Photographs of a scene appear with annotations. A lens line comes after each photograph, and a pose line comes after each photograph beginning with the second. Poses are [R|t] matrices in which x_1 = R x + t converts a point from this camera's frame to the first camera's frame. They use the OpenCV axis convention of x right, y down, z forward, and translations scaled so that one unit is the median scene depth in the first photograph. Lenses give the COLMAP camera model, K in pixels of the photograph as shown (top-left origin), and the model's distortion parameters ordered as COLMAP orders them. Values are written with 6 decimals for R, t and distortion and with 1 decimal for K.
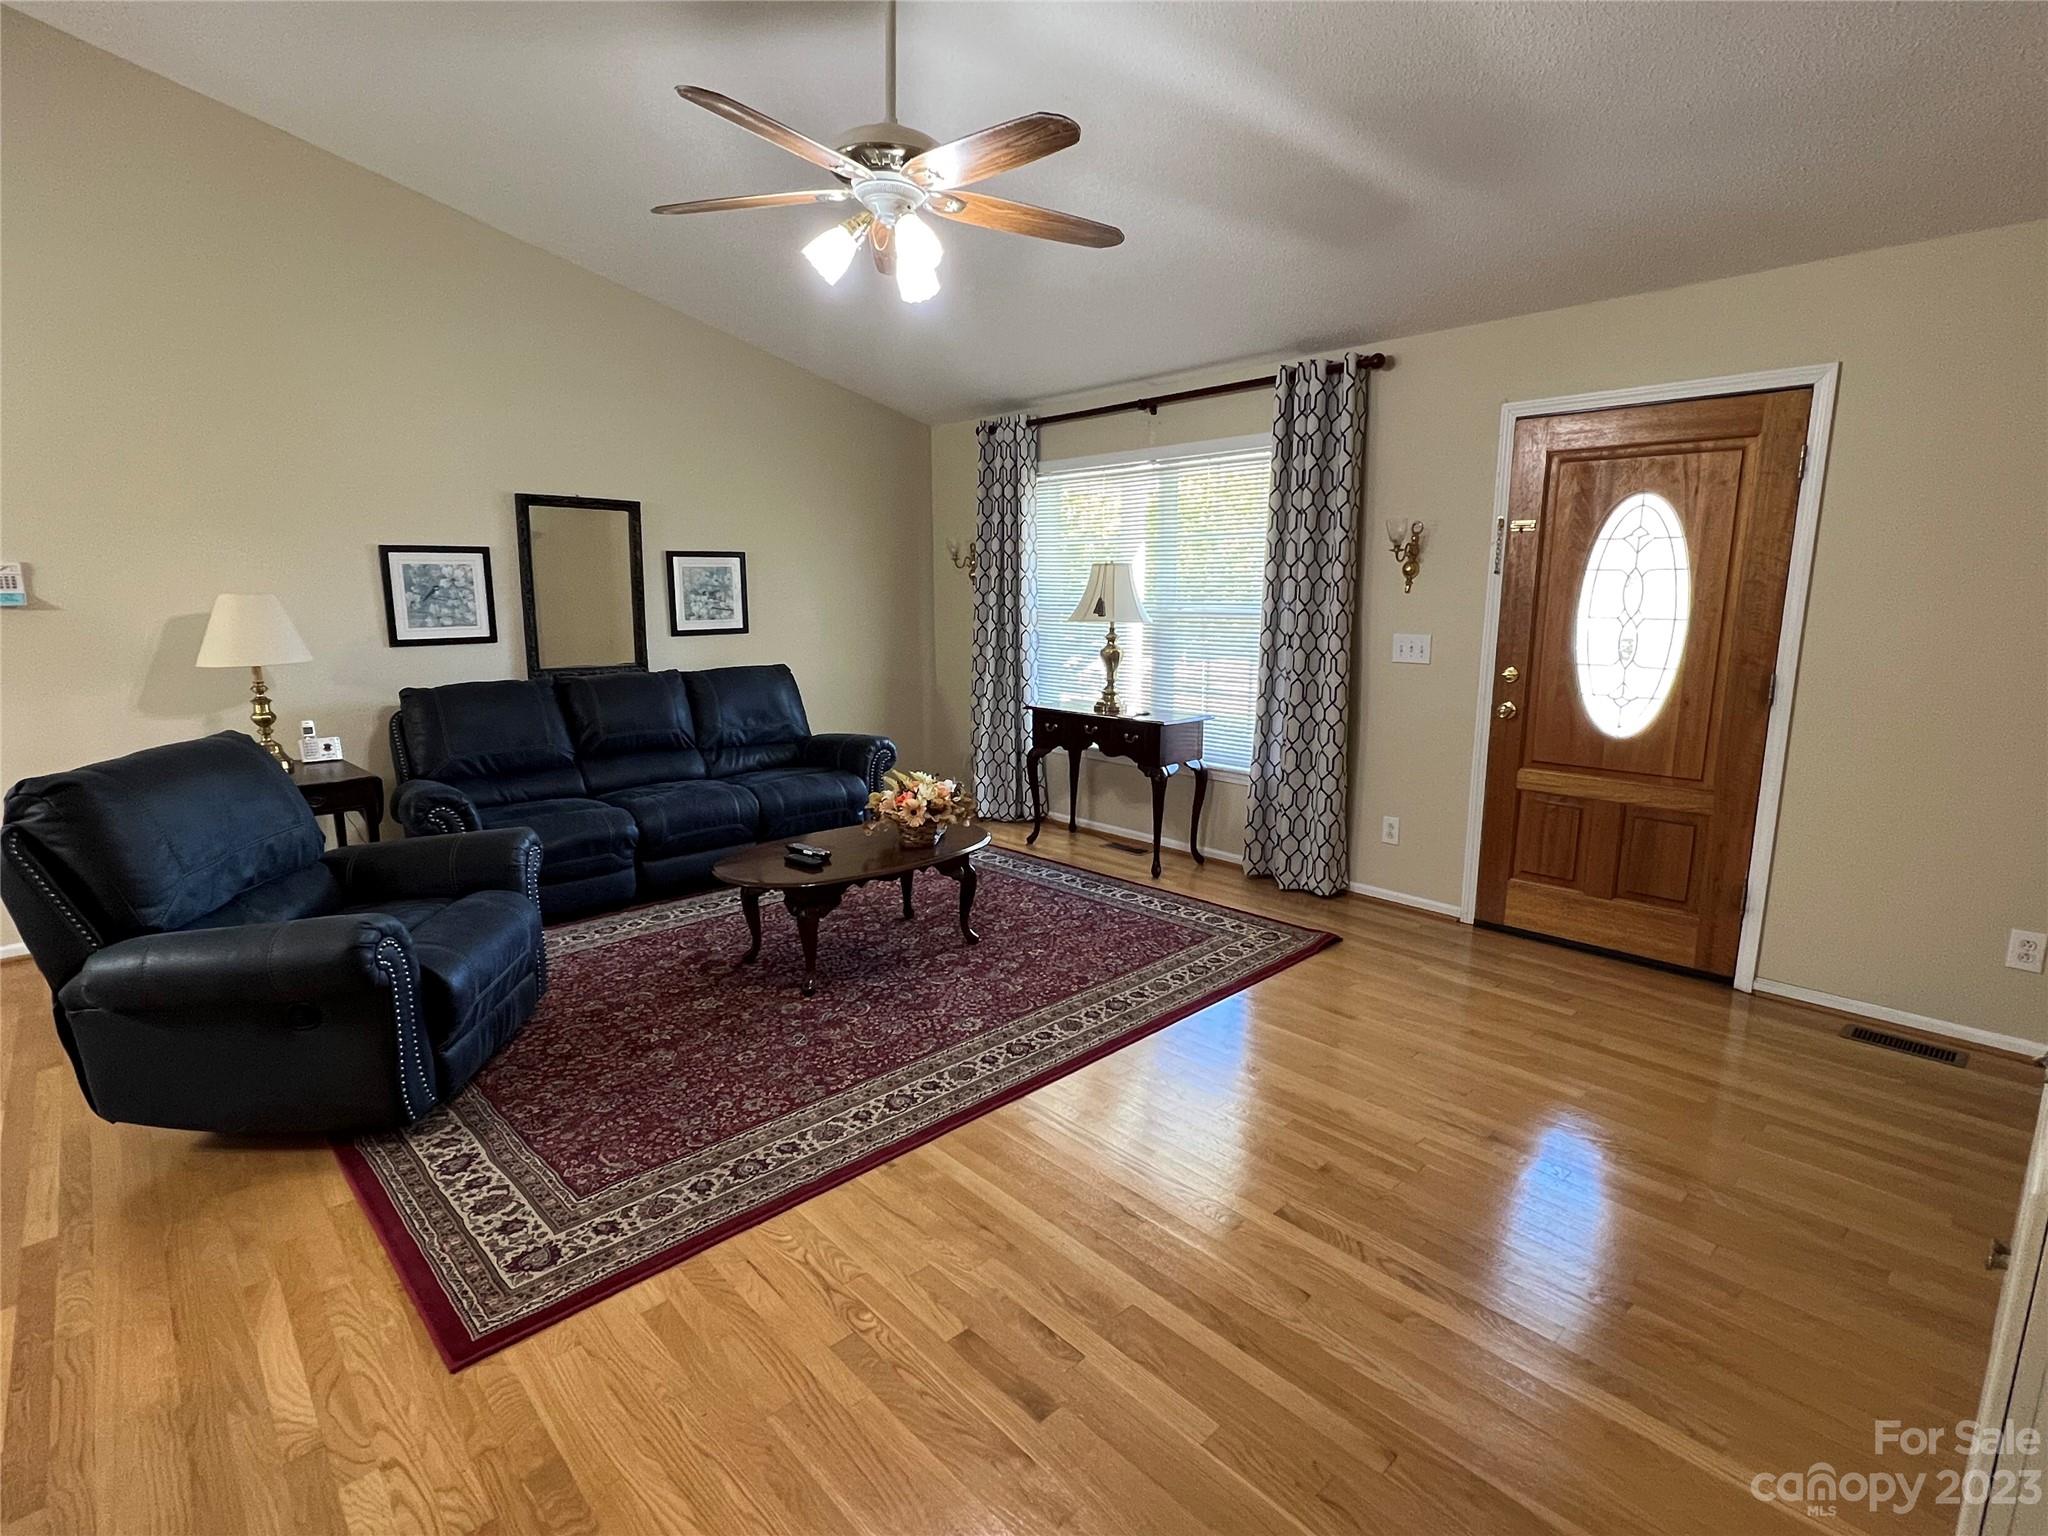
lens RADIAL K [[1005.6, 0, 1013.5], [0, 1005.6, 769.0], [0, 0, 1]] dist [-0.001217, -0.000121]
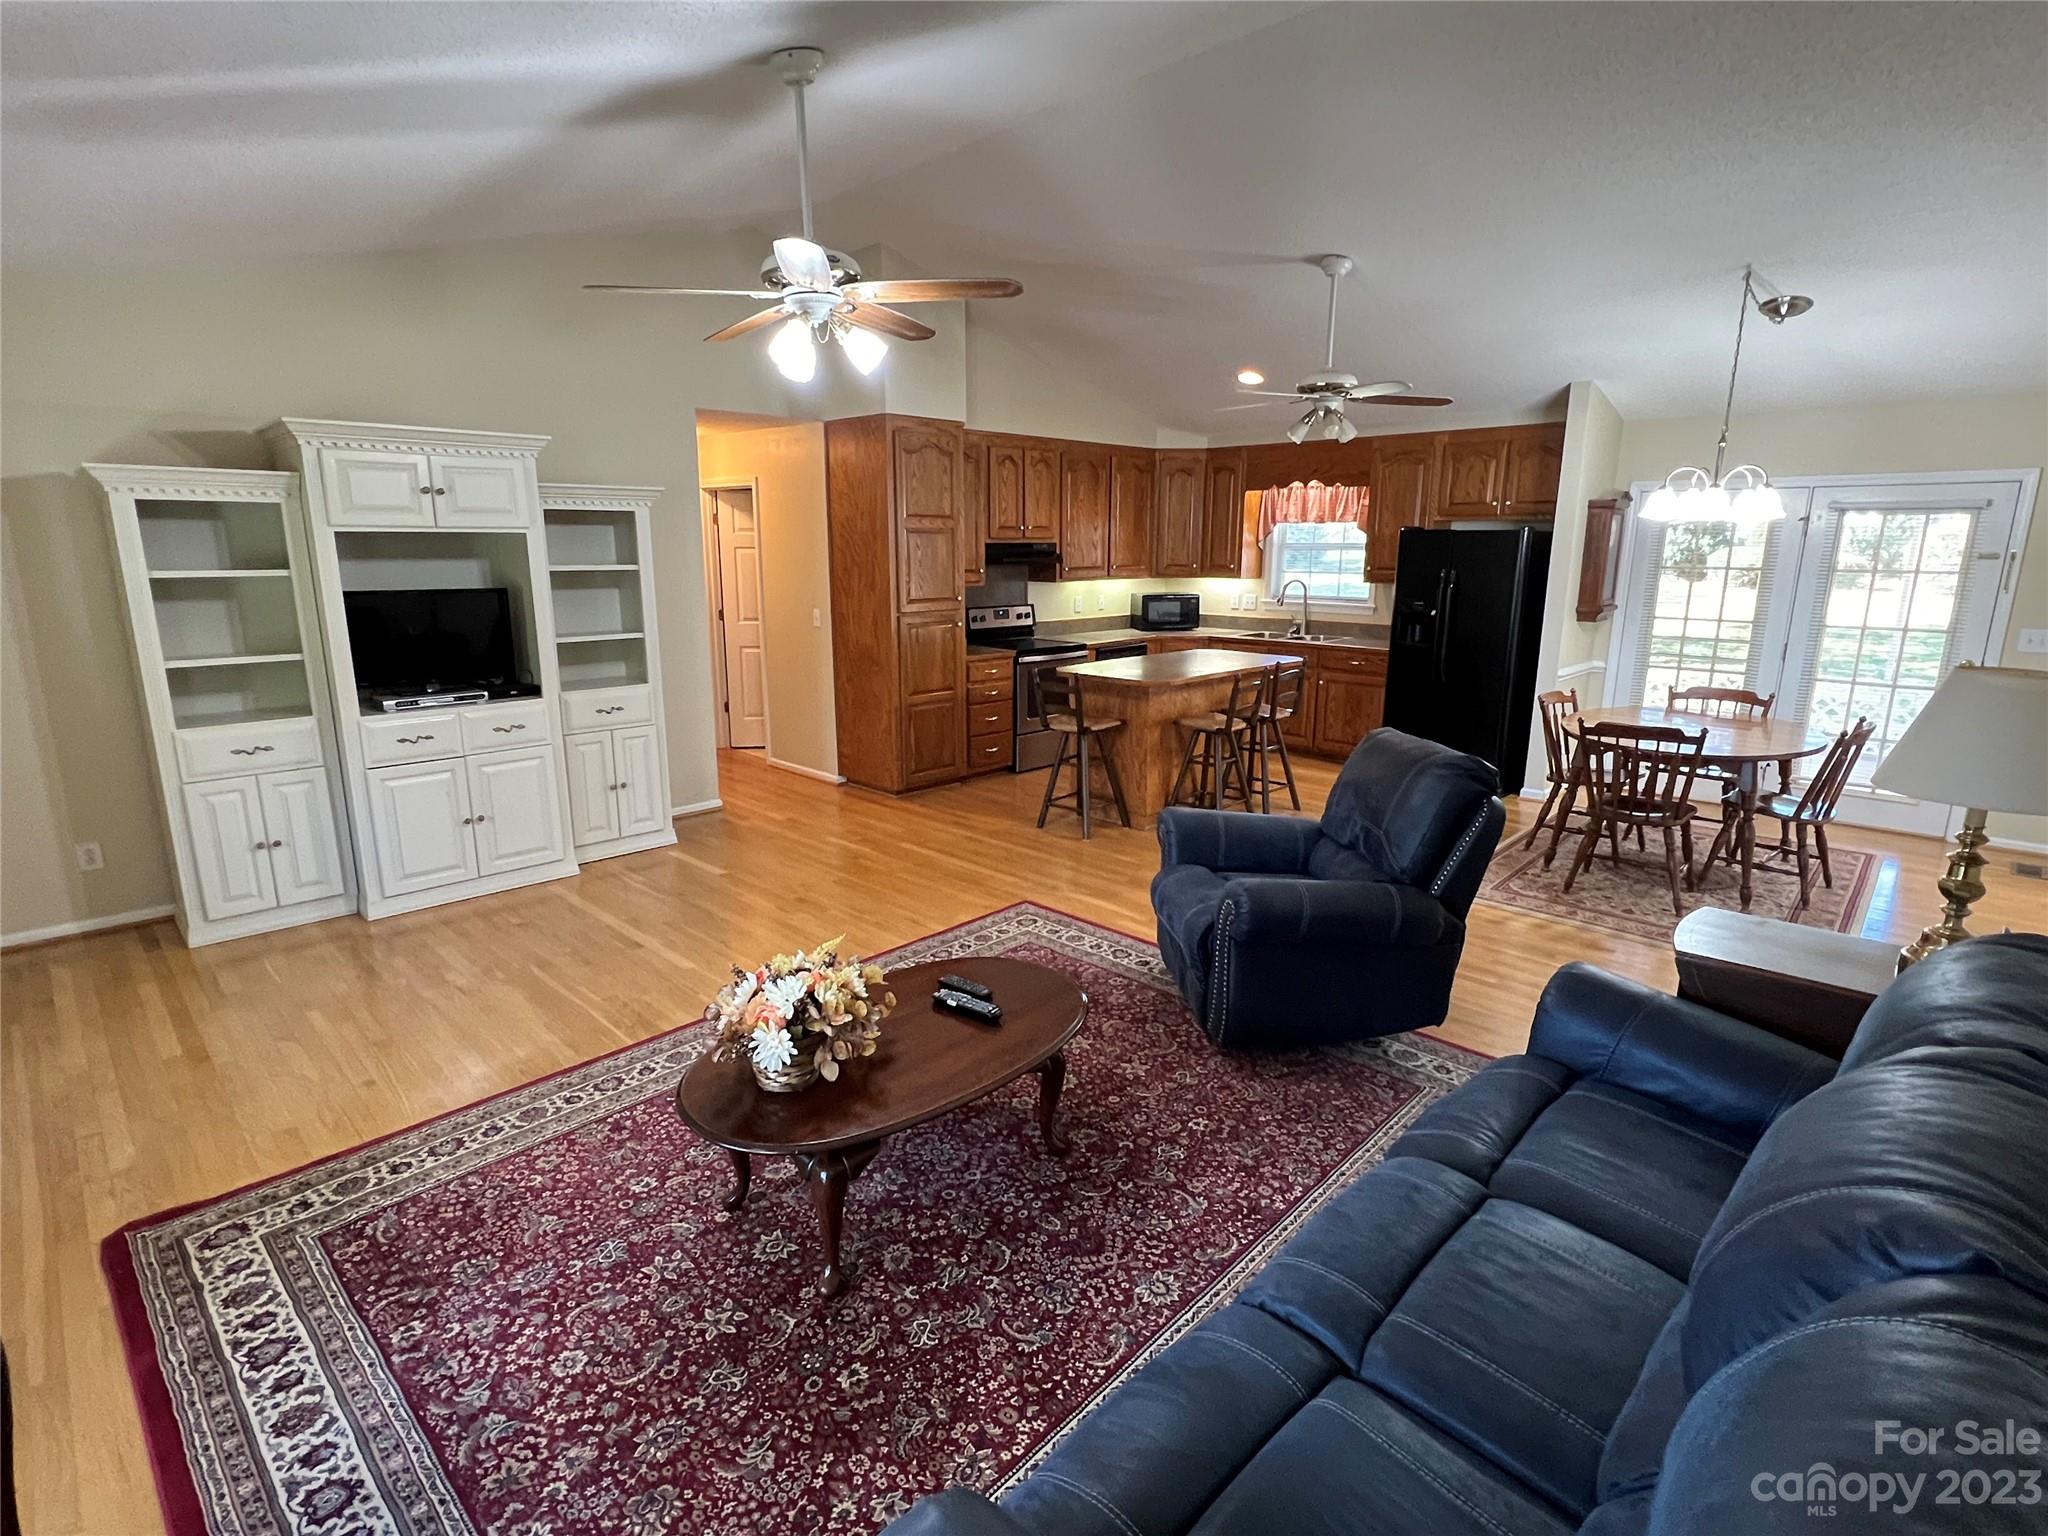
lens RADIAL K [[1005.6, 0, 1014.5], [0, 1005.6, 772.7], [0, 0, 1]] dist [-0.001217, -0.000121]
pose [[-0.999111, 0.009552, -0.041055, -0.180632], [-0.007606, 0.917136, 0.398501, -0.307968], [0.041460, 0.398459, -0.916249, 1.371186]]
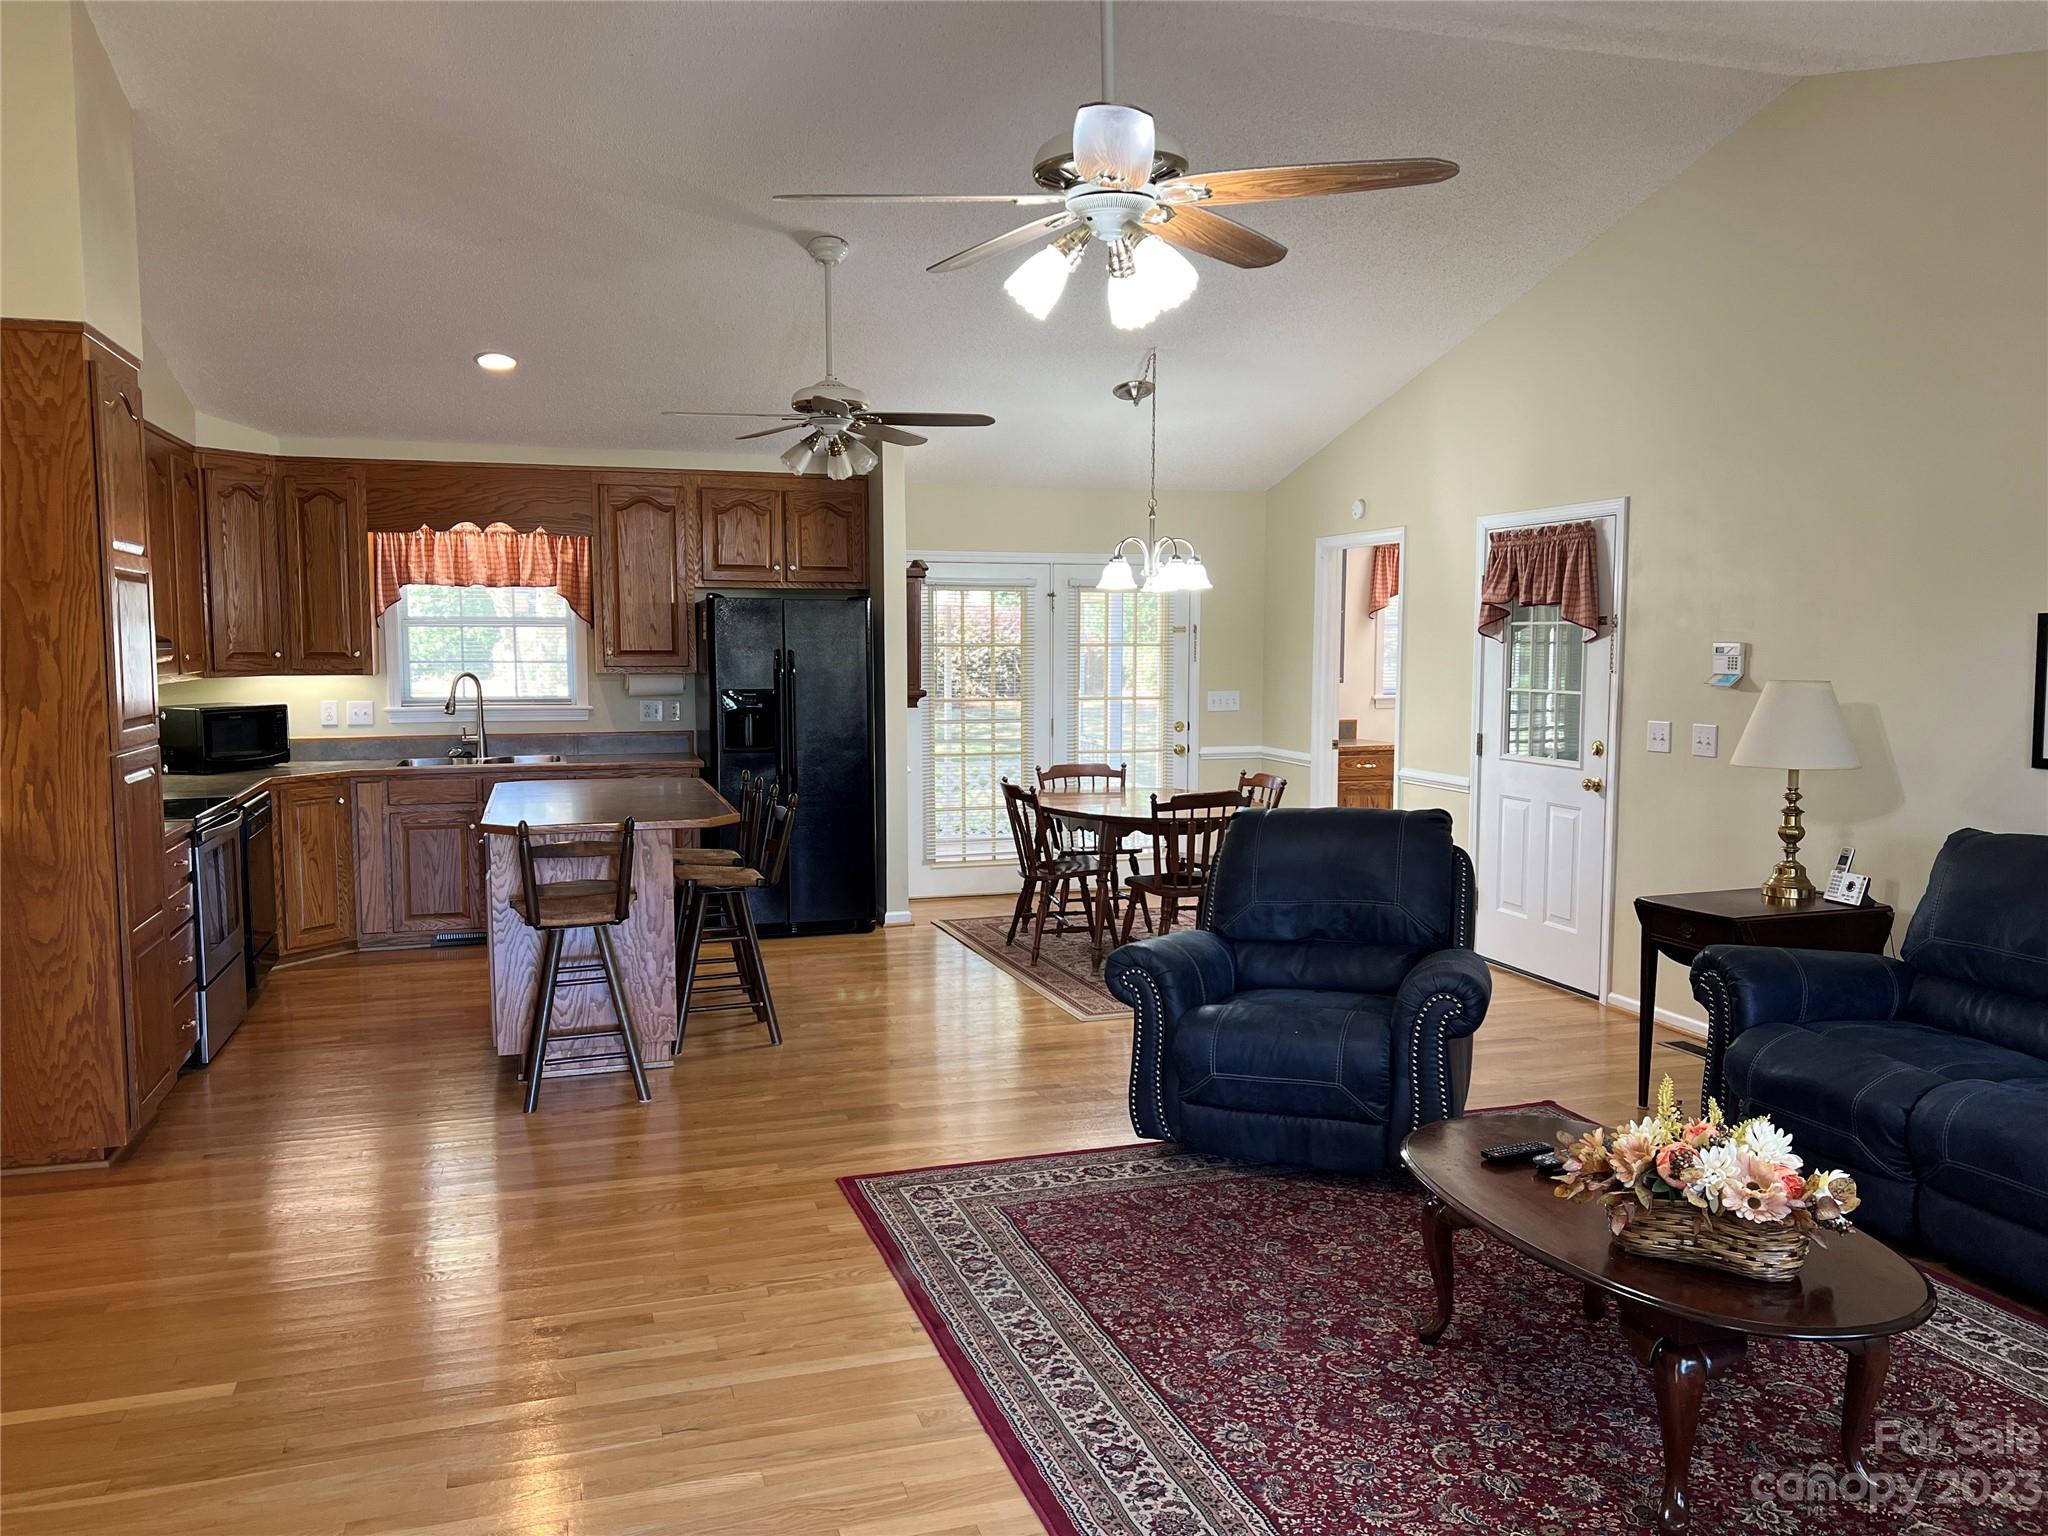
lens RADIAL K [[1532.3, 0, 1017.7], [0, 1532.3, 784.3], [0, 0, 1]] dist [0.032185, -0.025132]
pose [[-0.430698, 0.087479, -0.898246, 0.590731], [-0.162394, 0.971534, 0.172482, -0.188102], [0.887765, 0.220157, -0.404232, 0.879519]]
